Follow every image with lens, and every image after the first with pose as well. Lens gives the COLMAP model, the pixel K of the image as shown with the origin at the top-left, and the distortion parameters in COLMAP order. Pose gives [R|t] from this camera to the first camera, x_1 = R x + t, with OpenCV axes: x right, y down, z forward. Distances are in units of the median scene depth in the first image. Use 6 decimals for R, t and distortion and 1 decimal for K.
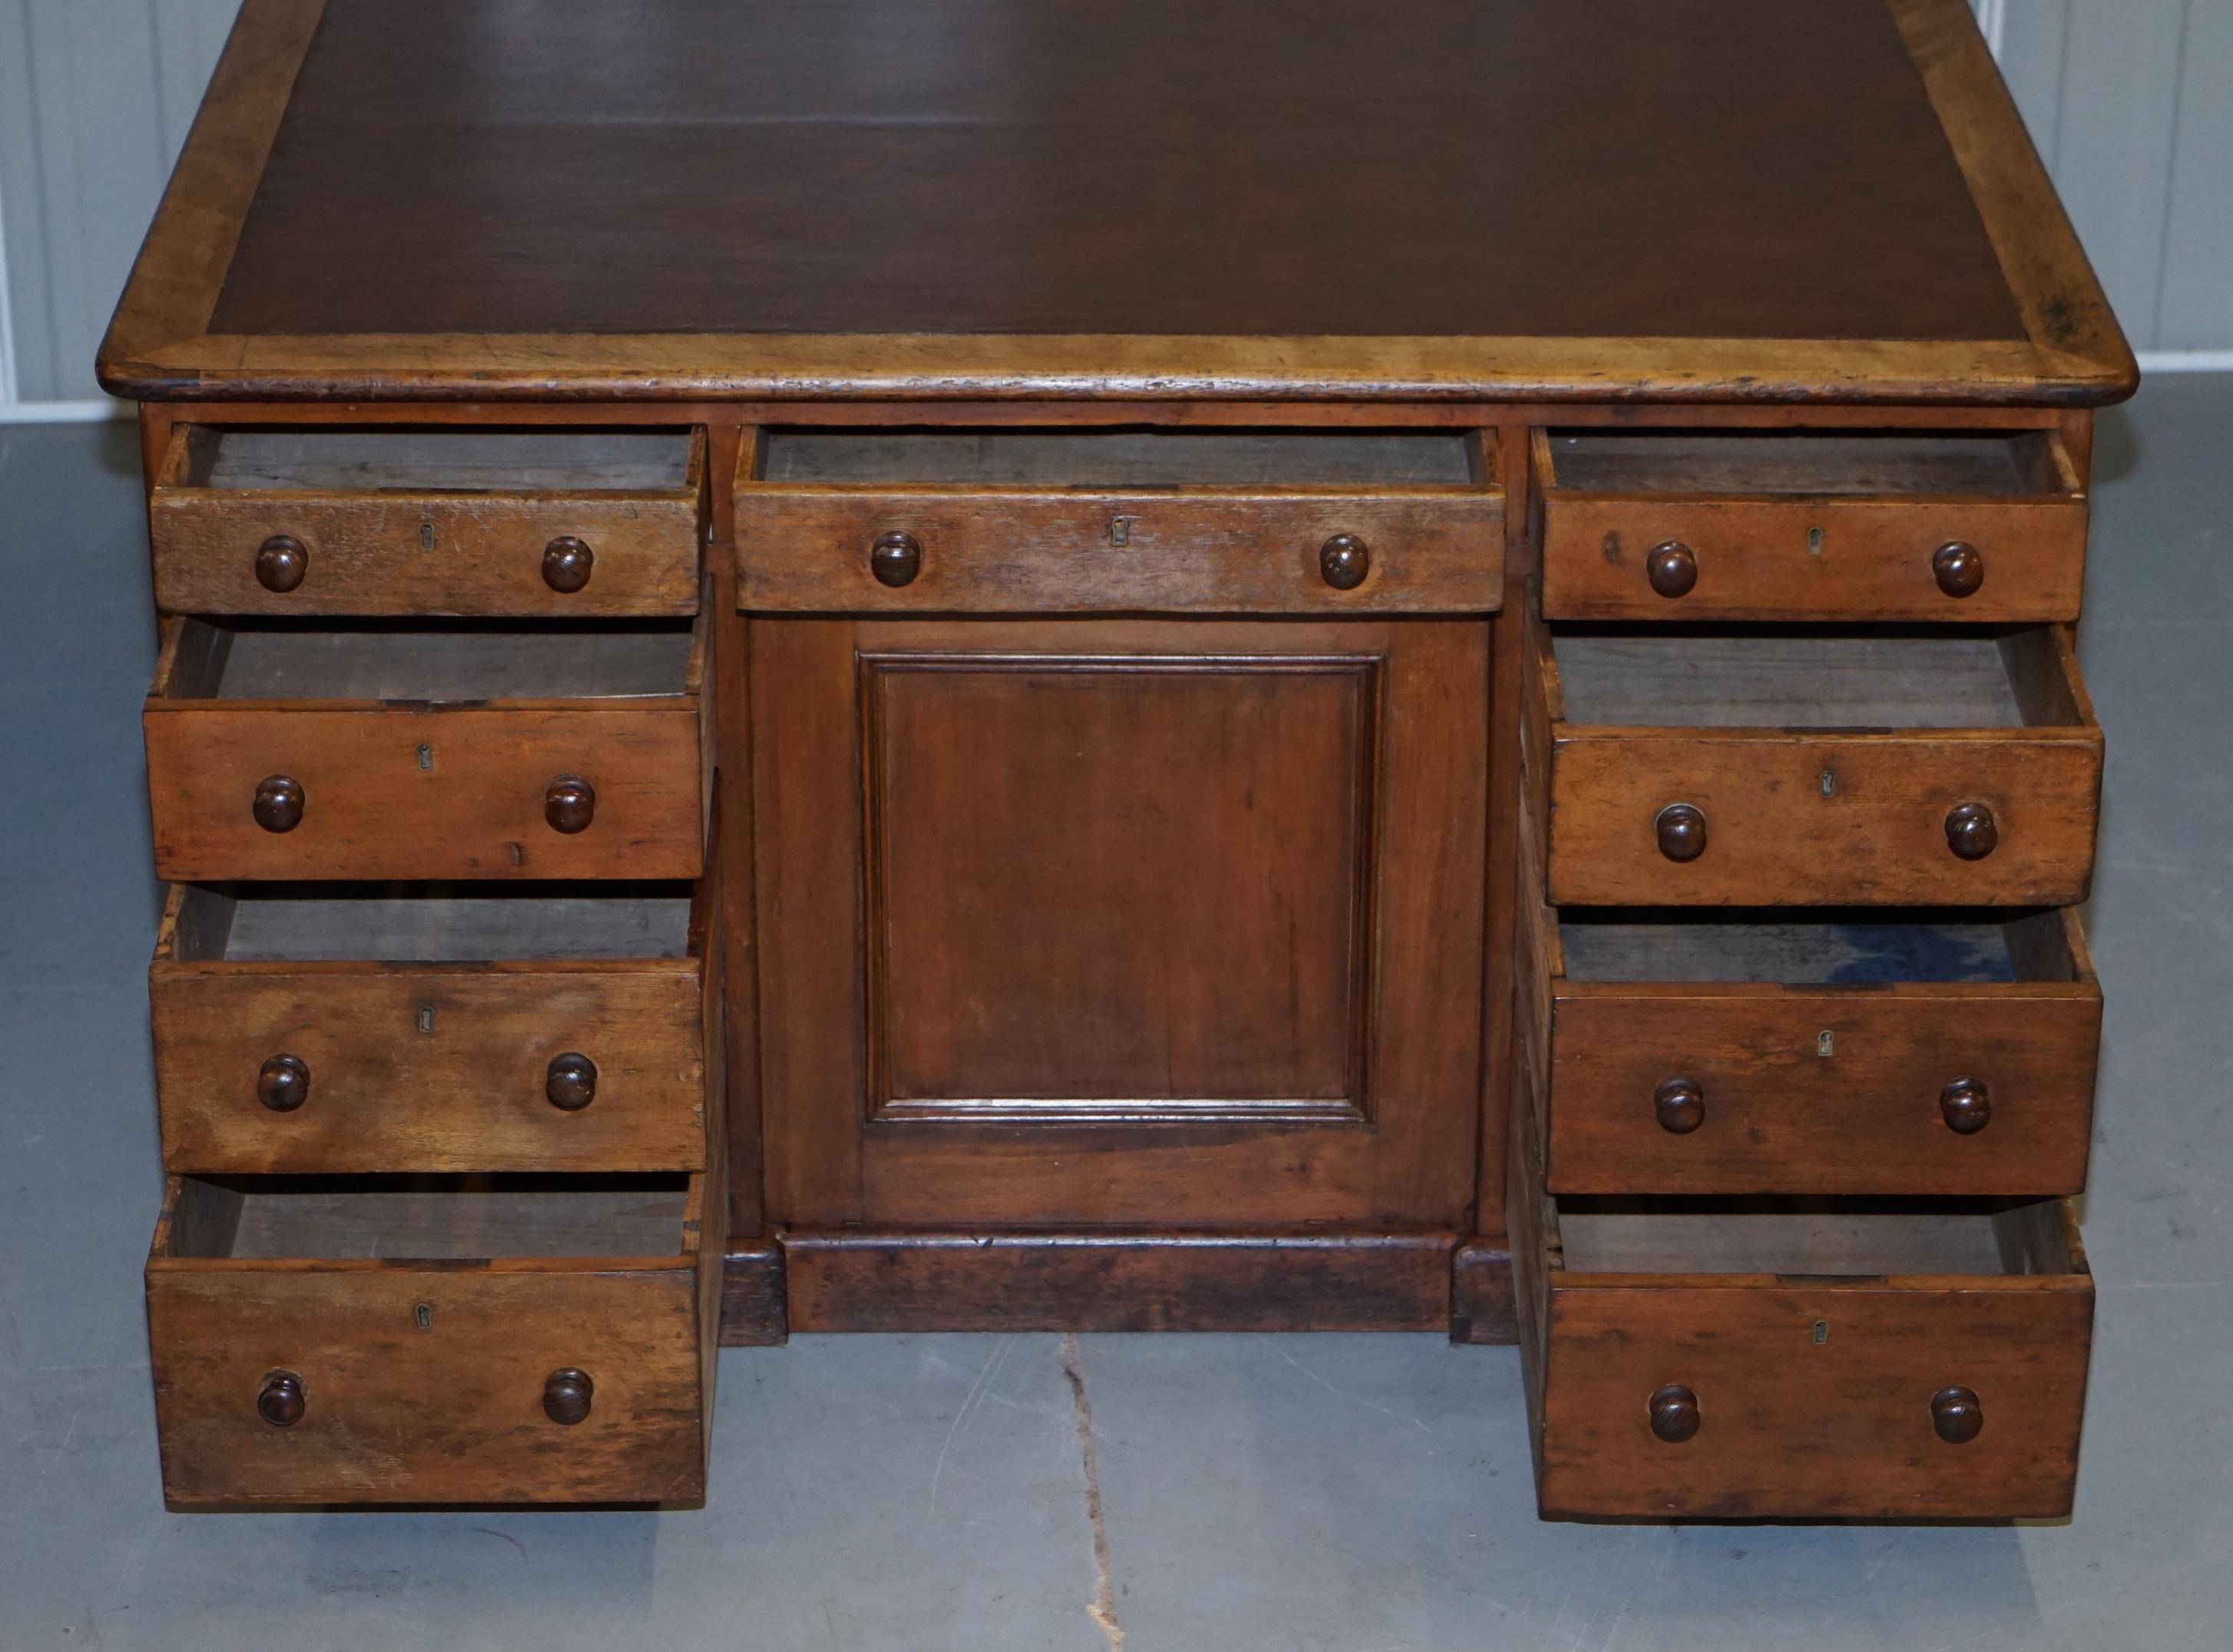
lens RADIAL K [[5360.1, 0, 1116.5], [0, 5360.1, 826.0], [0, 0, 1]] dist [0.115155, -2.553738]
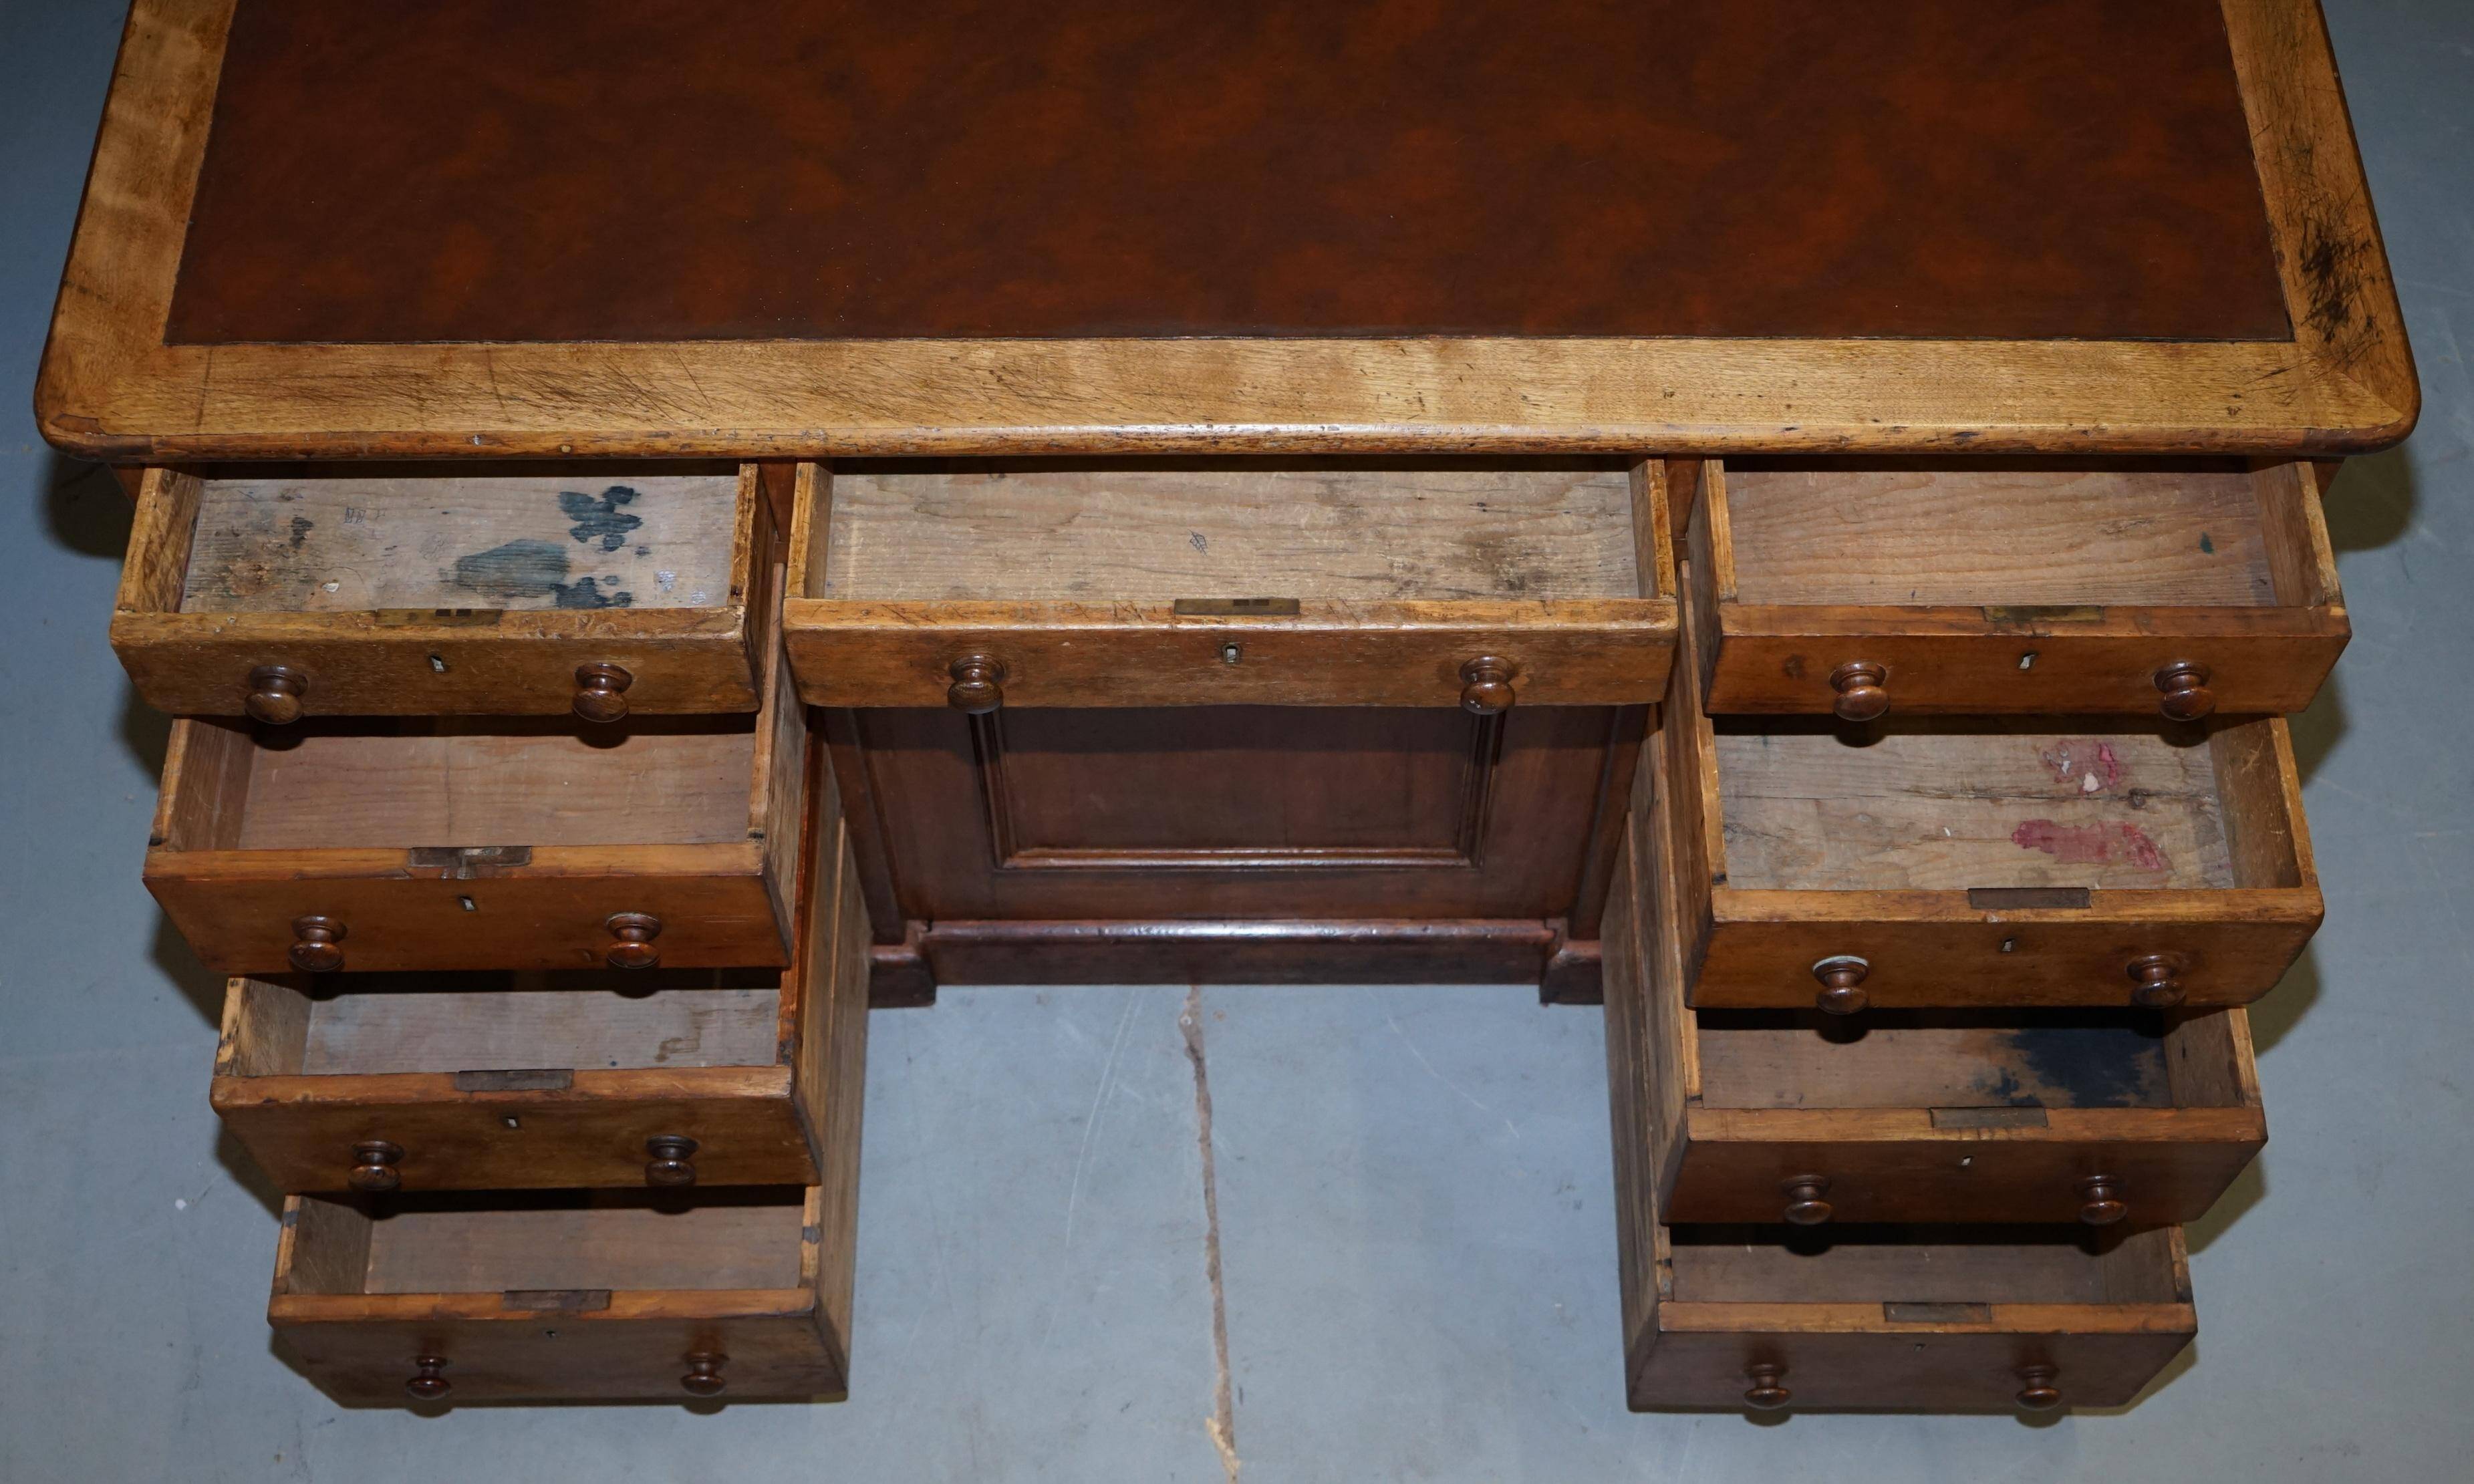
lens RADIAL K [[2819.0, 0, 1237.0], [0, 2819.0, 742.0], [0, 0, 1]] dist [-0.004055, -0.035630]
pose [[0.999973, 0.001196, -0.007313, 0.004866], [0.003057, 0.832454, 0.554086, -0.287986], [0.006751, -0.554093, 0.832427, 0.592481]]
